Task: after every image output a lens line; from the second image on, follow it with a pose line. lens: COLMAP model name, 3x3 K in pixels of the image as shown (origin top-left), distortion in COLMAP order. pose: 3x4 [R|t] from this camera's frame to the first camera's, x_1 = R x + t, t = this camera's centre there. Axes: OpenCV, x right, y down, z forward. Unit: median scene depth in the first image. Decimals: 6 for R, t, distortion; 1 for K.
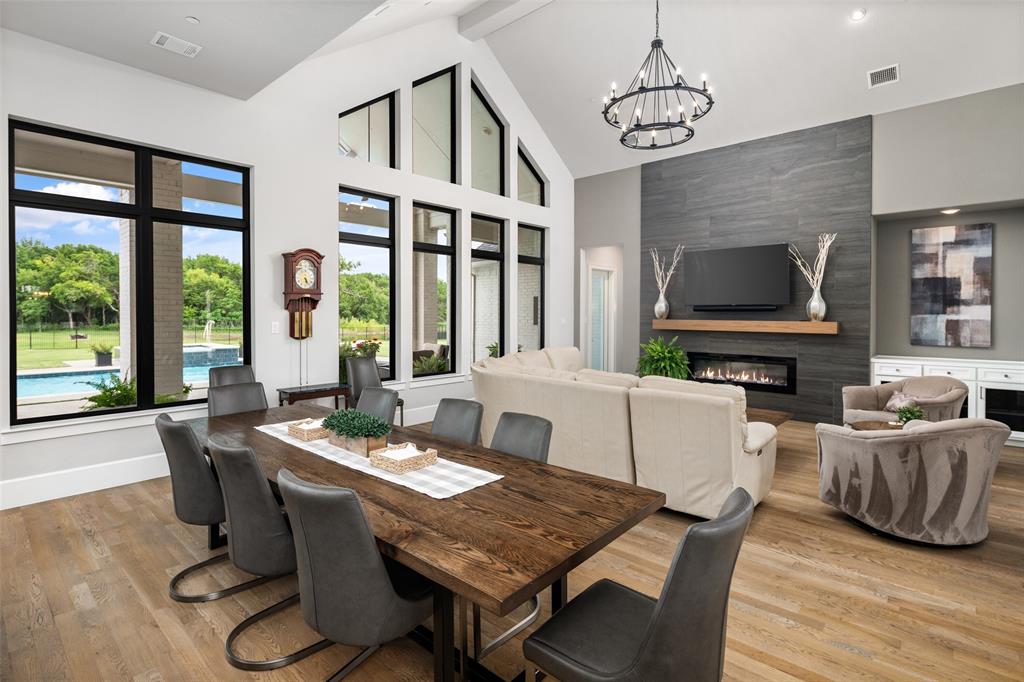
lens RADIAL K [[499.5, 0, 510.6], [0, 499.5, 320.8], [0, 0, 1]] dist [0.004437, -0.003133]
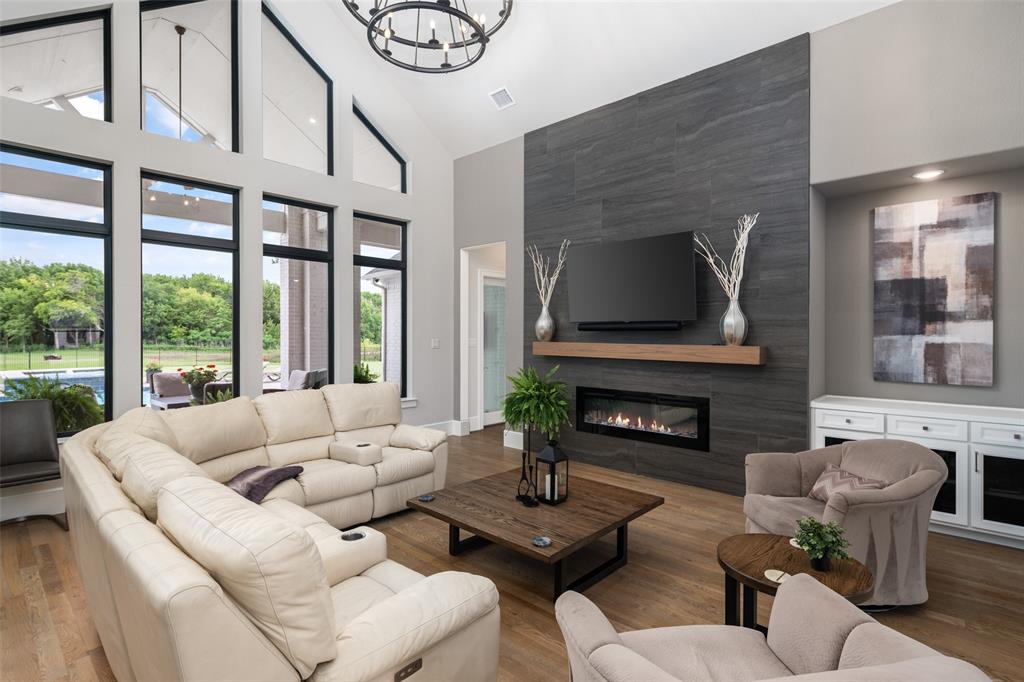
lens RADIAL K [[499.5, 0, 515.0], [0, 499.5, 337.9], [0, 0, 1]] dist [0.004437, -0.003133]
pose [[0.999933, -0.000460, -0.011523, 0.321687], [0.000398, 0.999986, -0.005337, -0.005492], [0.011526, 0.005332, 0.999919, 0.319425]]
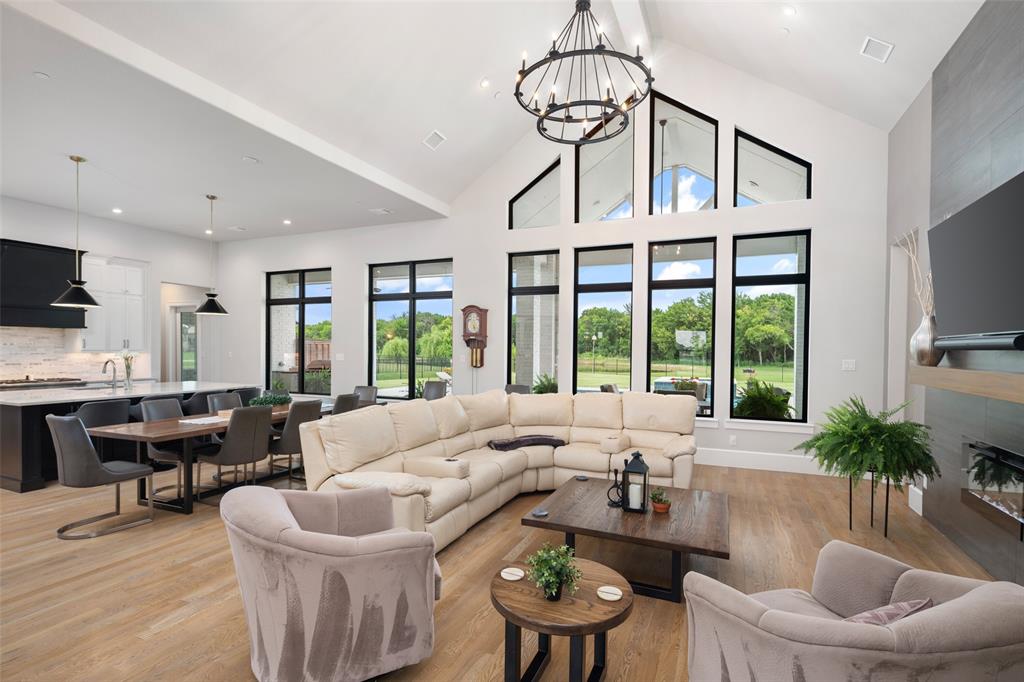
lens RADIAL K [[499.5, 0, 506.3], [0, 499.5, 346.3], [0, 0, 1]] dist [0.004437, -0.003133]
pose [[0.303432, -0.007275, -0.952825, 0.849308], [-0.018641, 0.999734, -0.013569, -0.009979], [0.952671, 0.021879, 0.303216, 0.549140]]
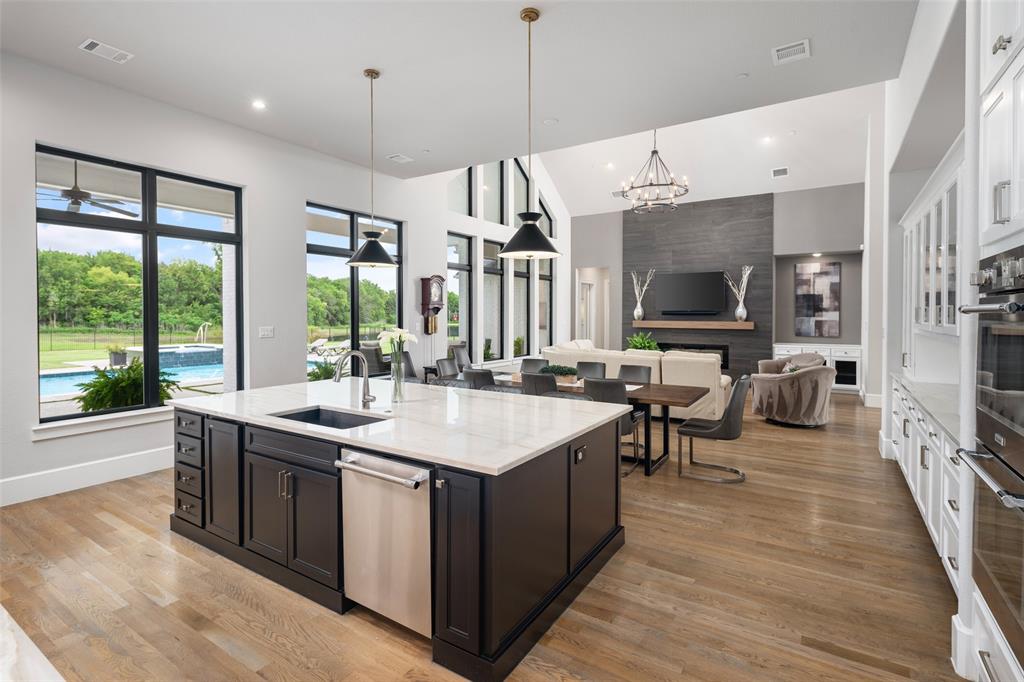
lens RADIAL K [[499.5, 0, 505.6], [0, 499.5, 322.8], [0, 0, 1]] dist [0.004437, -0.003133]
pose [[0.989146, -0.003738, 0.146885, -0.344773], [0.003486, 0.999992, 0.001972, -0.000556], [-0.146891, -0.001439, 0.989152, -0.436470]]
